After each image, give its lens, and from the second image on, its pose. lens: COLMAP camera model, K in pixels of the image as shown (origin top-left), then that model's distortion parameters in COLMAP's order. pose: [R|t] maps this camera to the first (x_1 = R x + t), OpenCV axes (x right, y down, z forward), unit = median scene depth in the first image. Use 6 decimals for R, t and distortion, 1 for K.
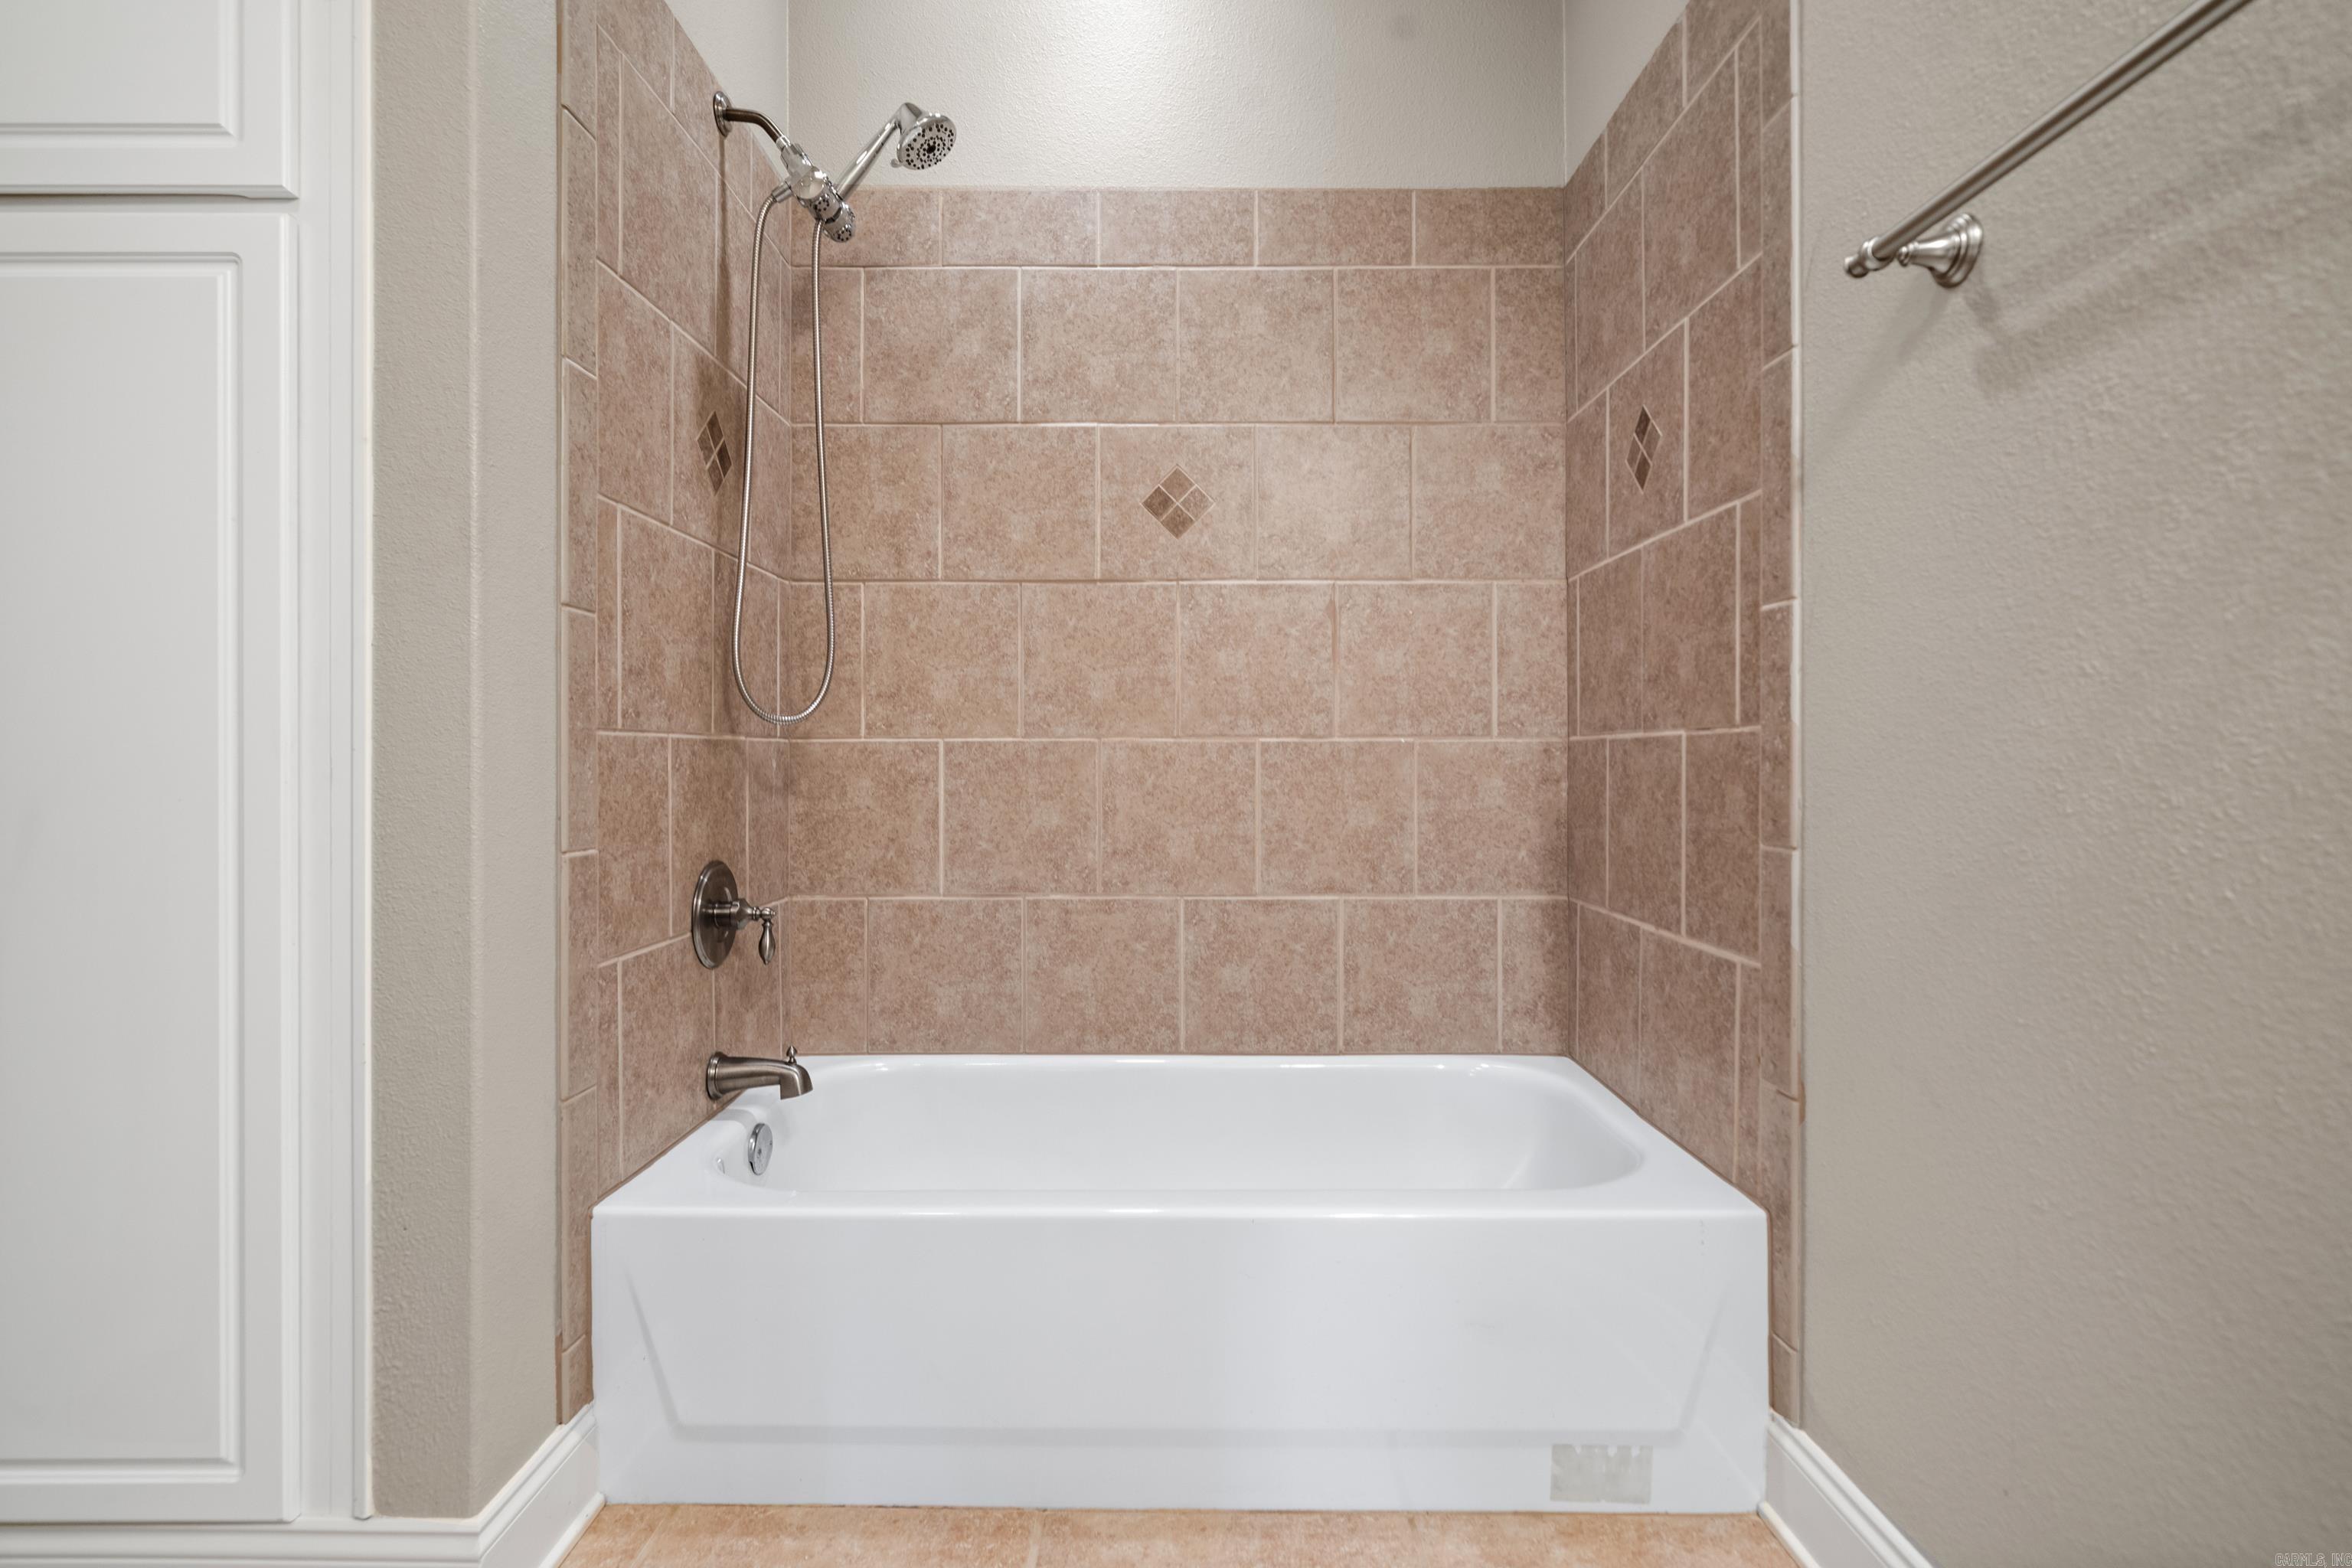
lens RADIAL K [[1109.2, 0, 1170.9], [0, 1109.2, 767.4], [0, 0, 1]] dist [-0.001396, -0.001227]
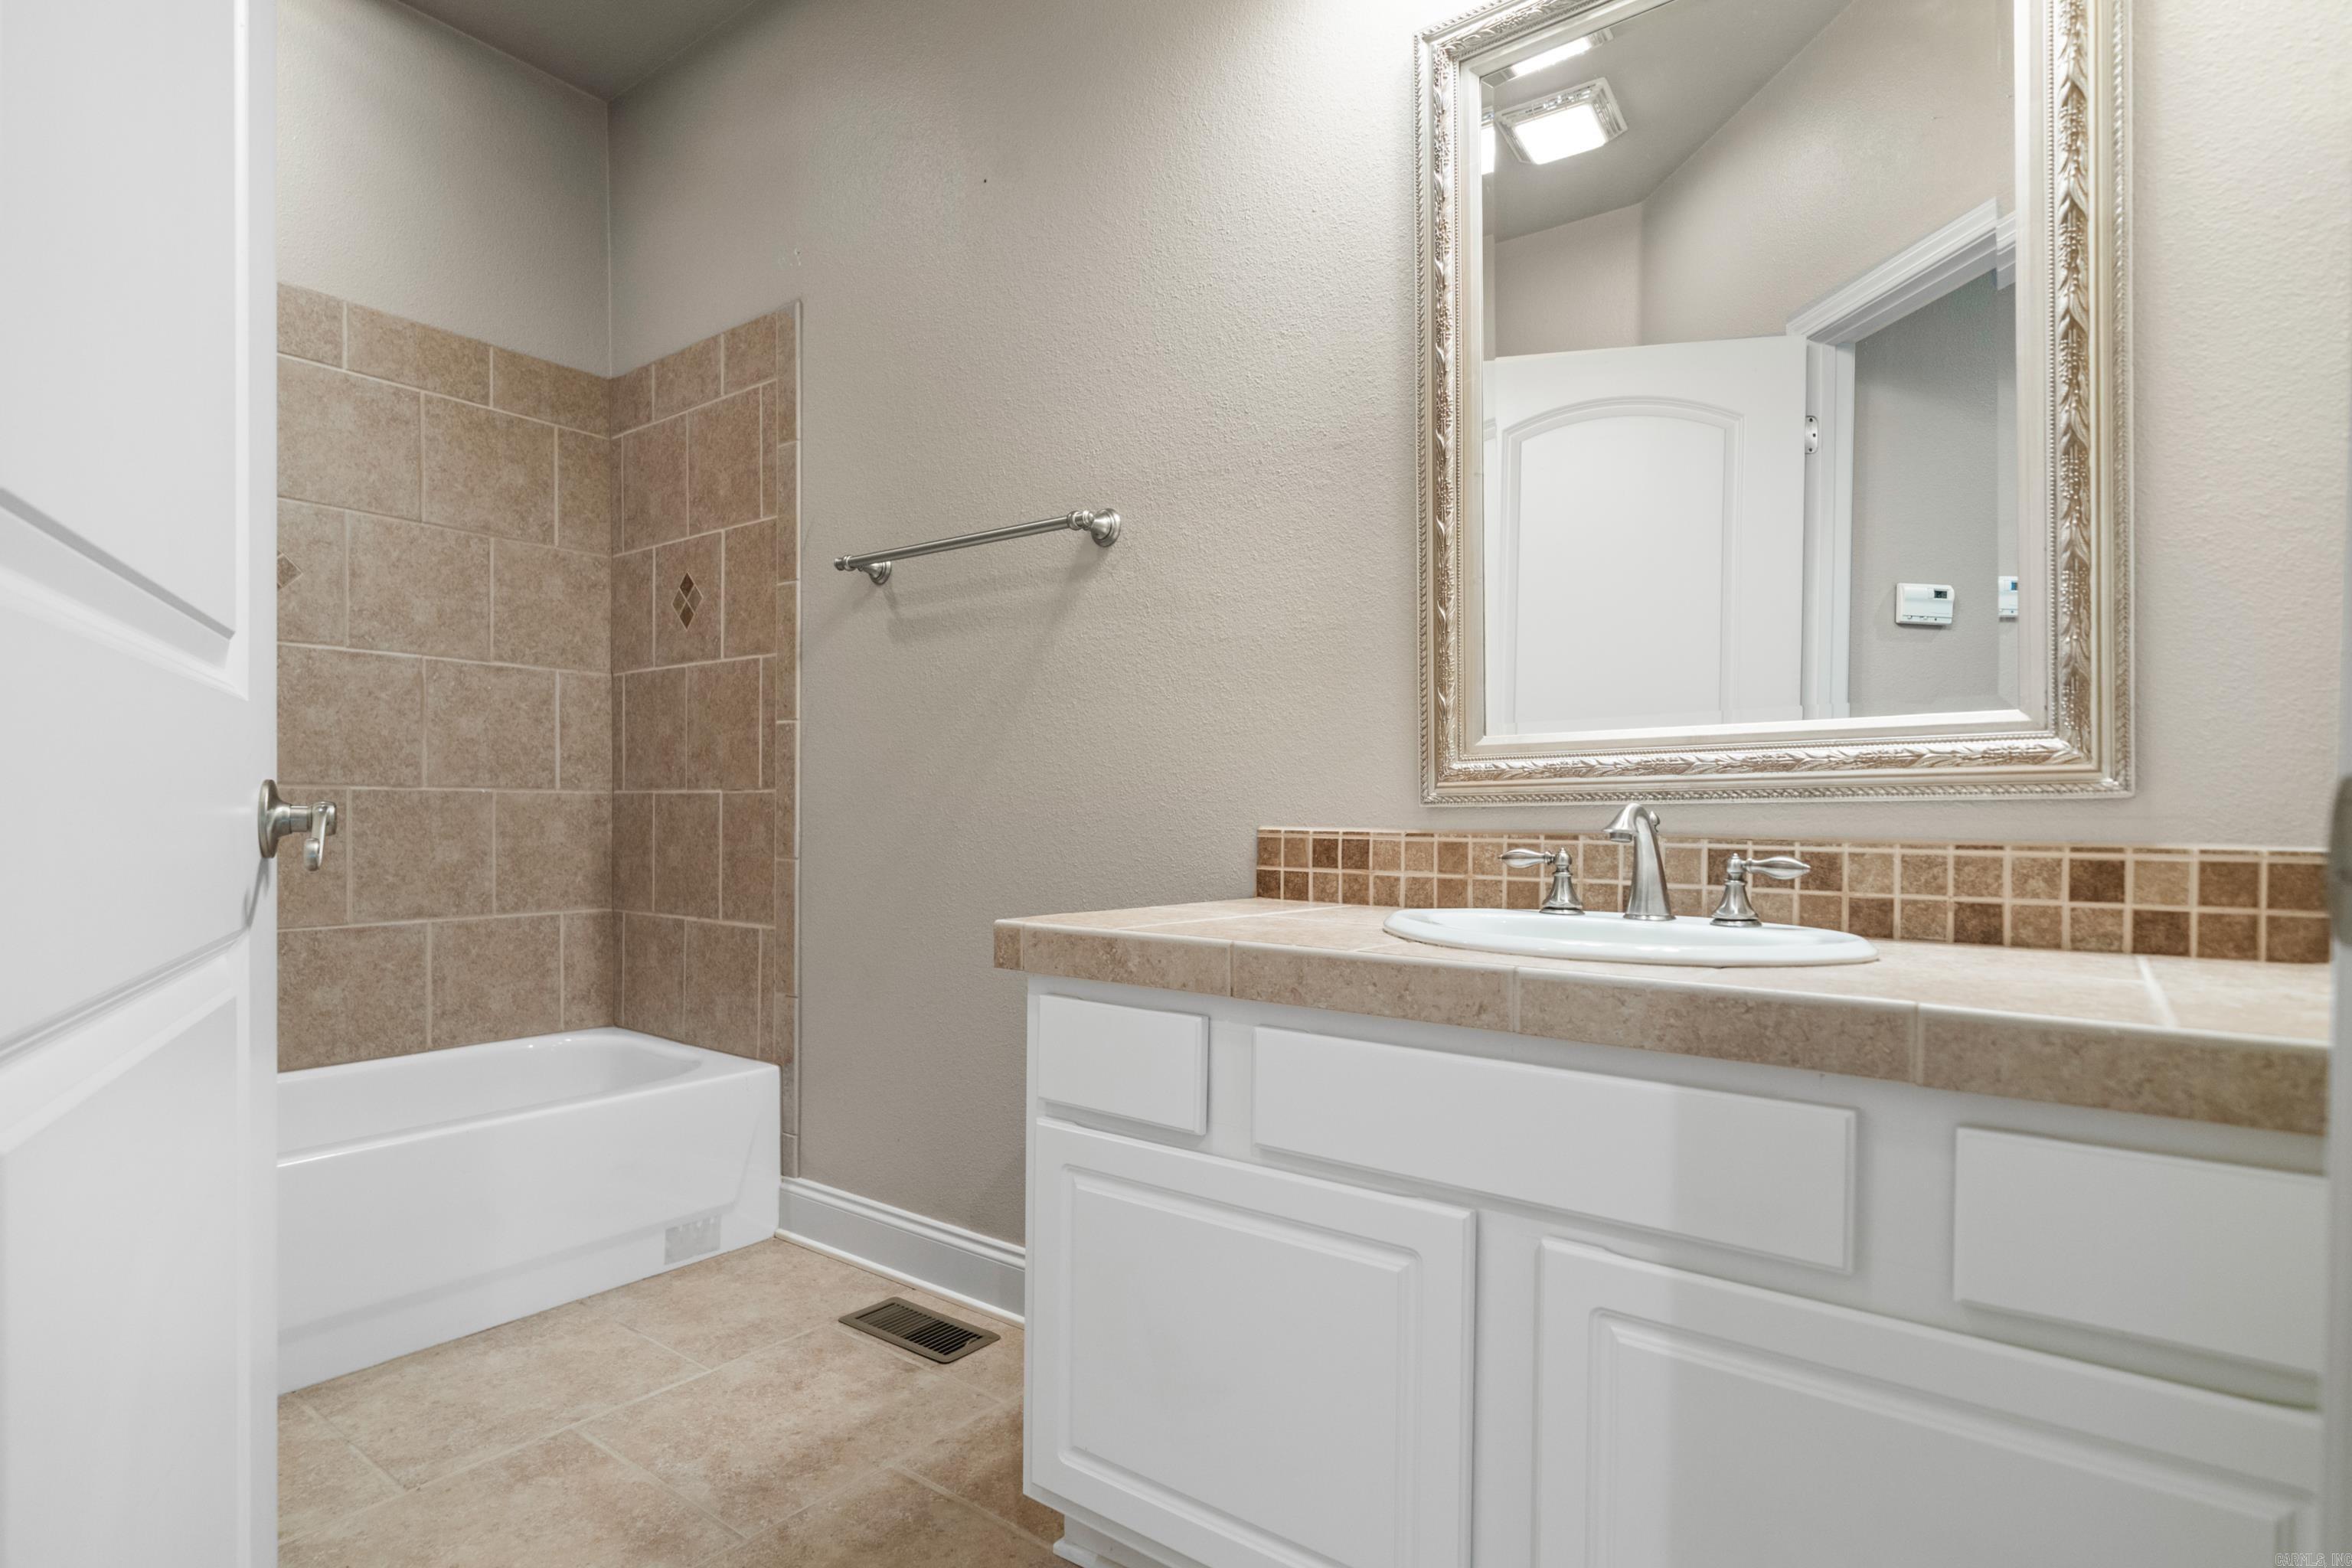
lens RADIAL K [[1196.5, 0, 1170.5], [0, 1196.5, 799.8], [0, 0, 1]] dist [-0.001029, -0.000253]
pose [[0.595565, 0.013251, 0.803198, -0.413557], [-0.003510, 0.999897, -0.013893, 0.001481], [-0.803300, 0.005455, 0.595550, -0.419877]]
